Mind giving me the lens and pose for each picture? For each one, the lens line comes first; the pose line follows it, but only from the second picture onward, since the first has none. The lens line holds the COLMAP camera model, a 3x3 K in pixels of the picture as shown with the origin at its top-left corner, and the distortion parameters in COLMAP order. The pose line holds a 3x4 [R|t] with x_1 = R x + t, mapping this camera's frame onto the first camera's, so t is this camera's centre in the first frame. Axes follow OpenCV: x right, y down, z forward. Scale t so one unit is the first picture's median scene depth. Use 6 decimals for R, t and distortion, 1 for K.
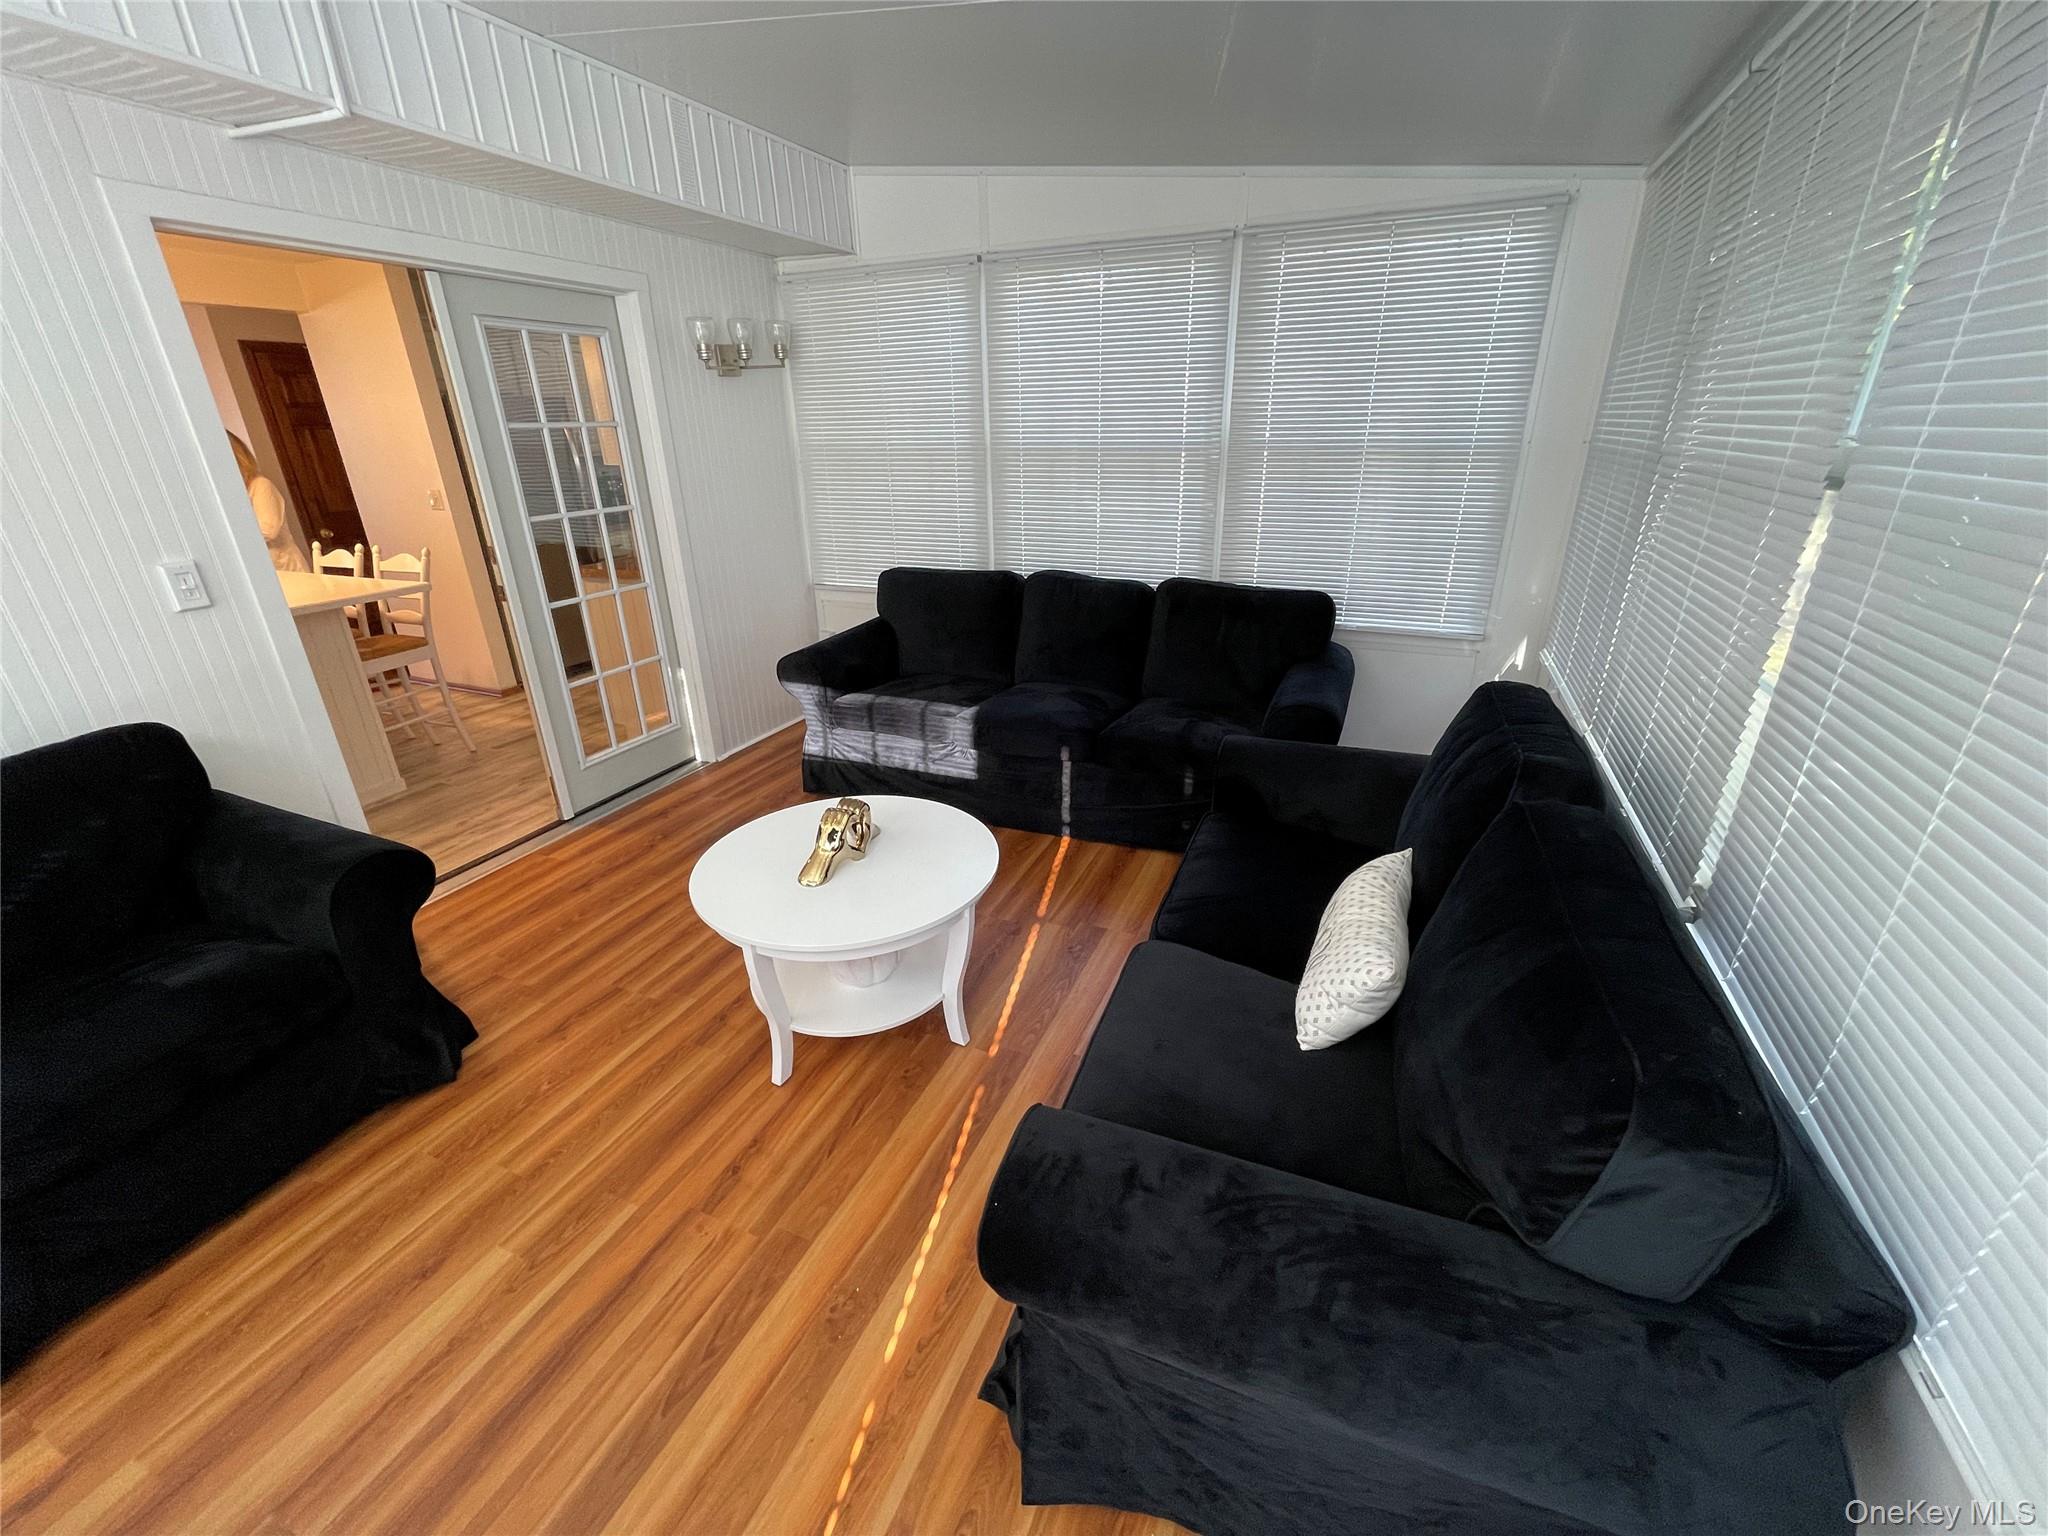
lens RADIAL K [[826.0, 0, 1034.8], [0, 826.0, 756.5], [0, 0, 1]] dist [-0.003114, -0.000024]
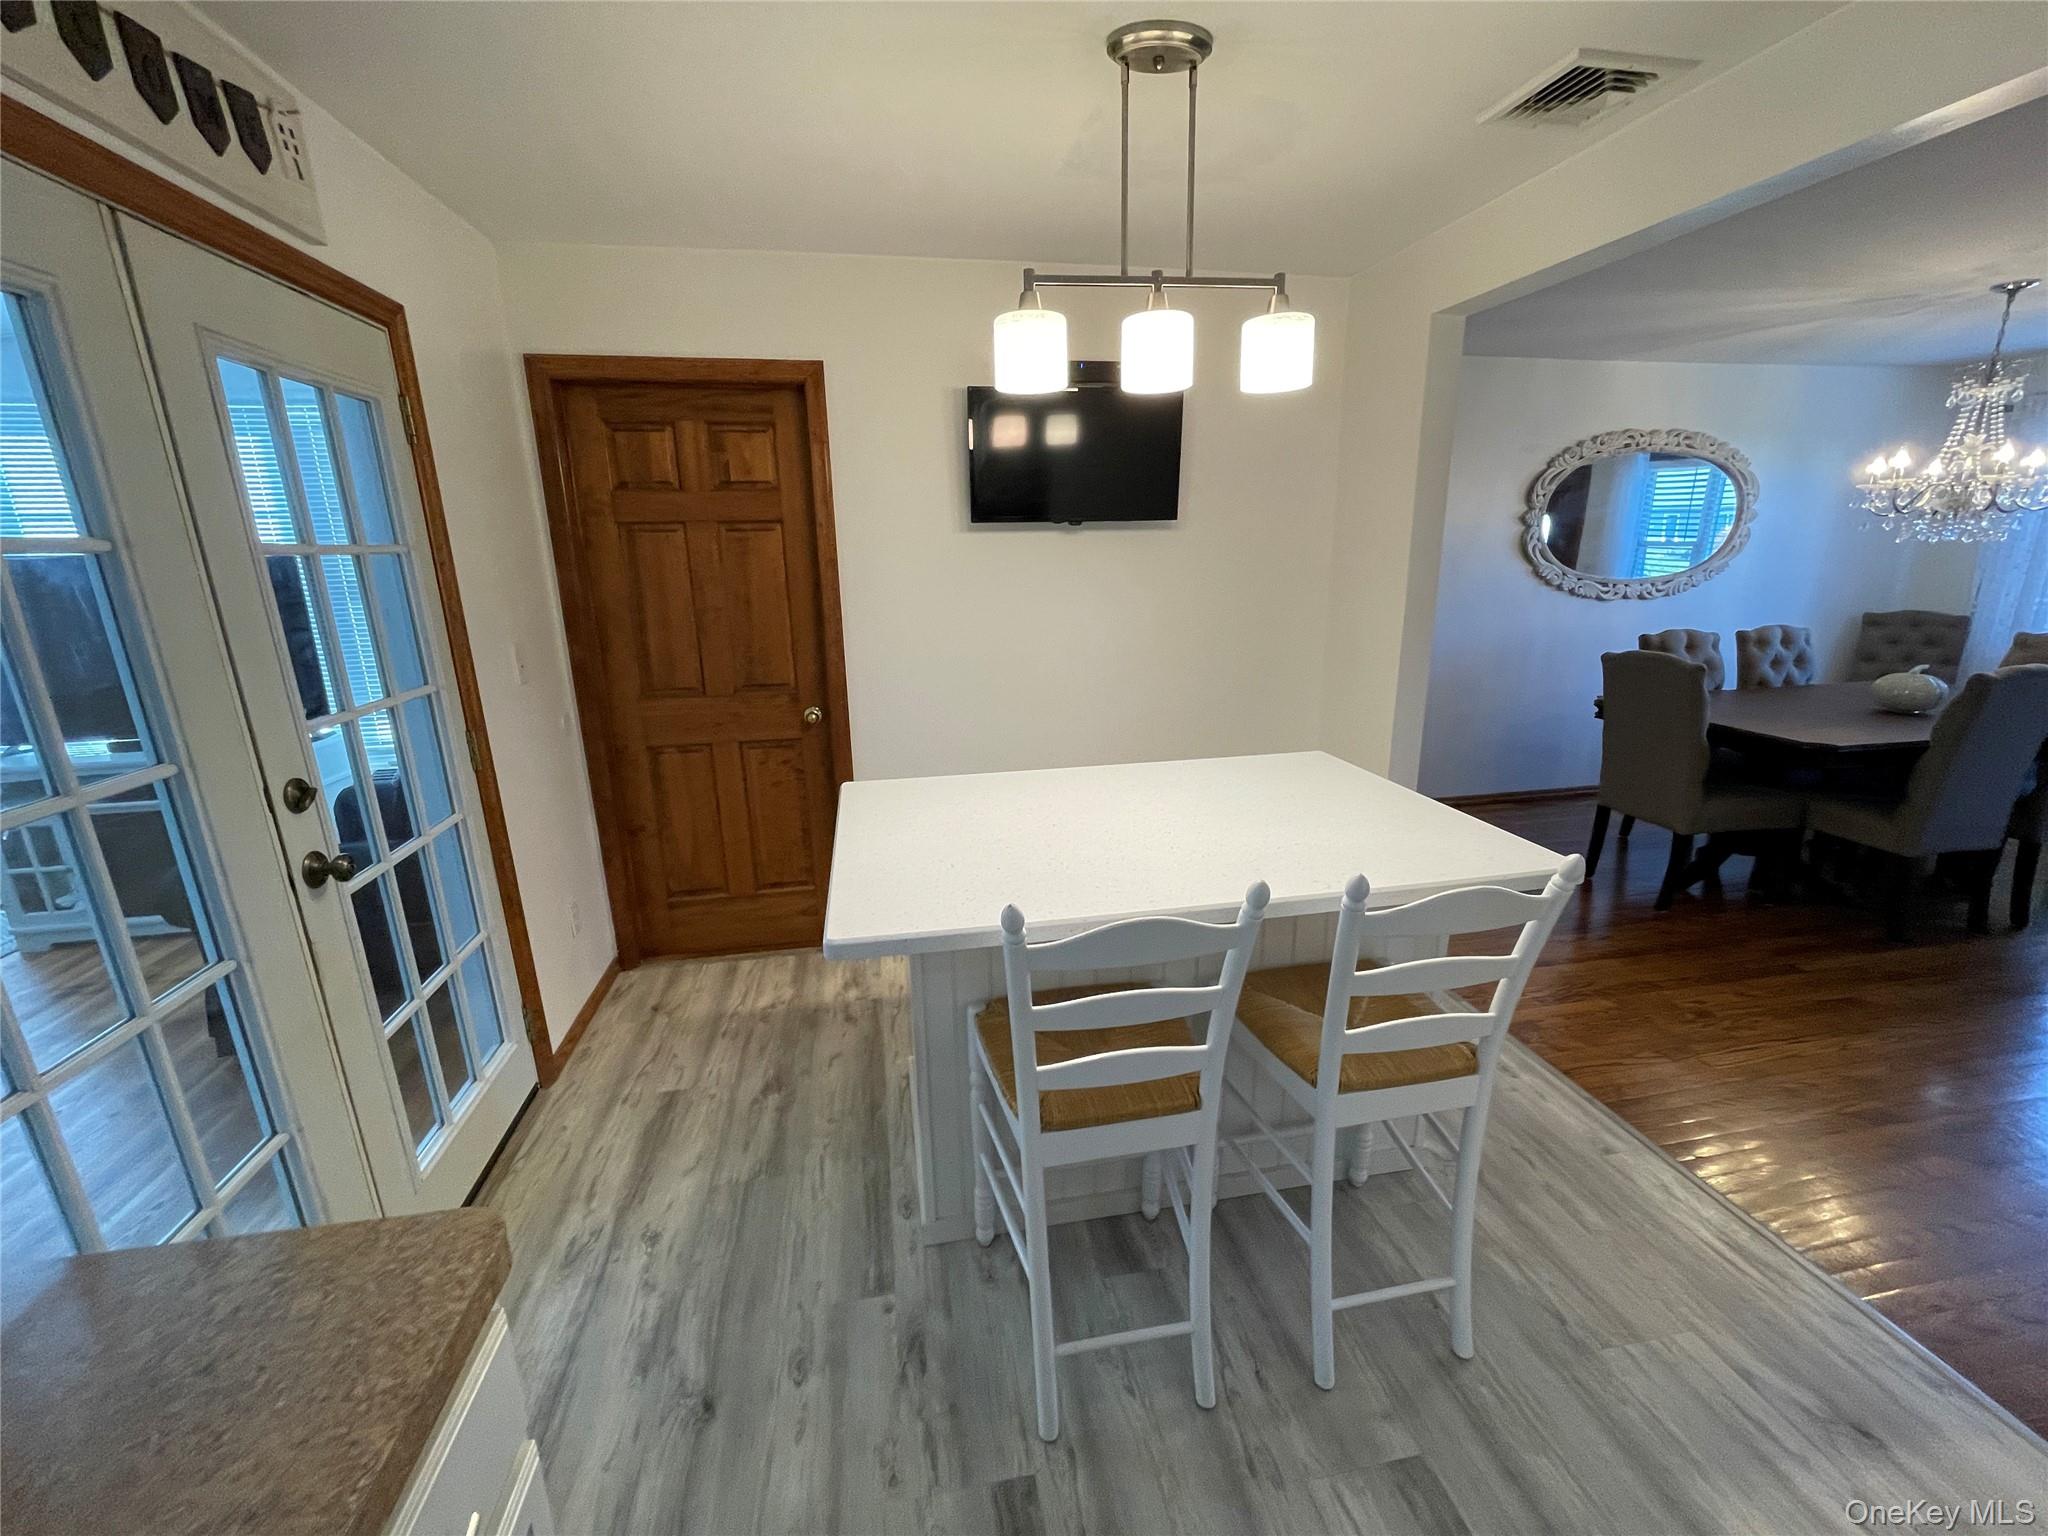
lens RADIAL K [[826.0, 0, 1024.3], [0, 826.0, 766.1], [0, 0, 1]] dist [-0.003114, -0.000024]
pose [[-0.831736, 0.174266, -0.527112, -0.570112], [-0.177491, 0.816160, 0.549891, -0.438682], [0.526035, 0.550921, -0.647899, 1.120569]]
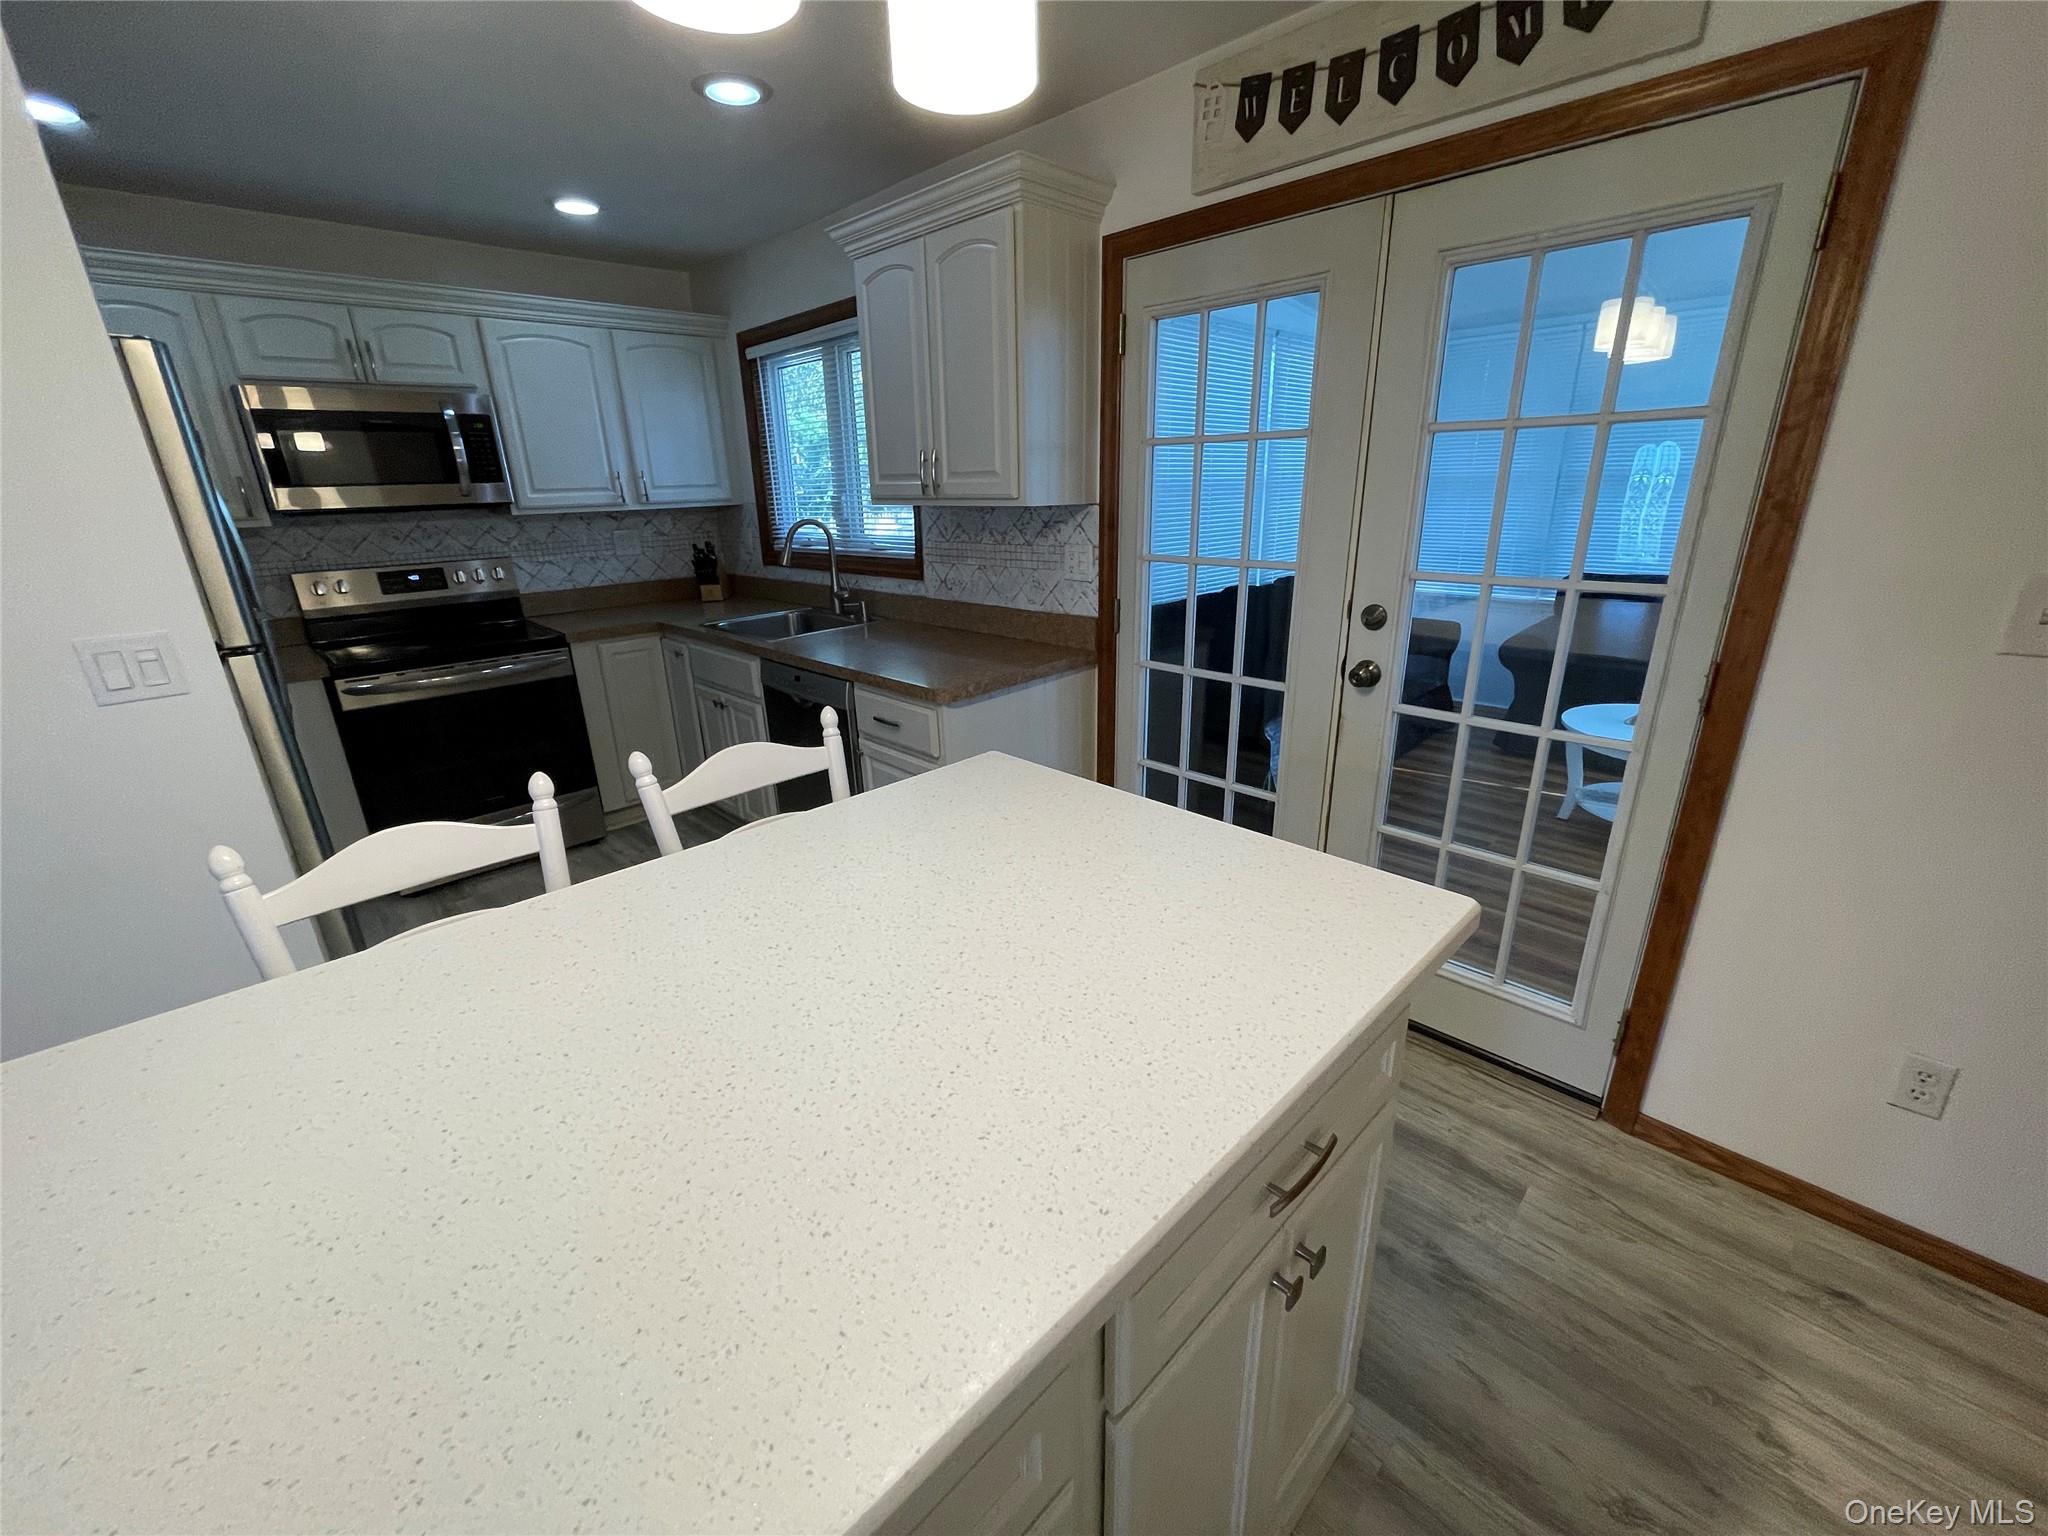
lens RADIAL K [[826.0, 0, 1019.8], [0, 826.0, 765.5], [0, 0, 1]] dist [-0.003114, -0.000024]
pose [[0.384869, -0.295270, 0.874467, -1.035823], [0.364832, 0.918956, 0.149723, -0.242079], [-0.847805, 0.261409, 0.461401, 0.699330]]
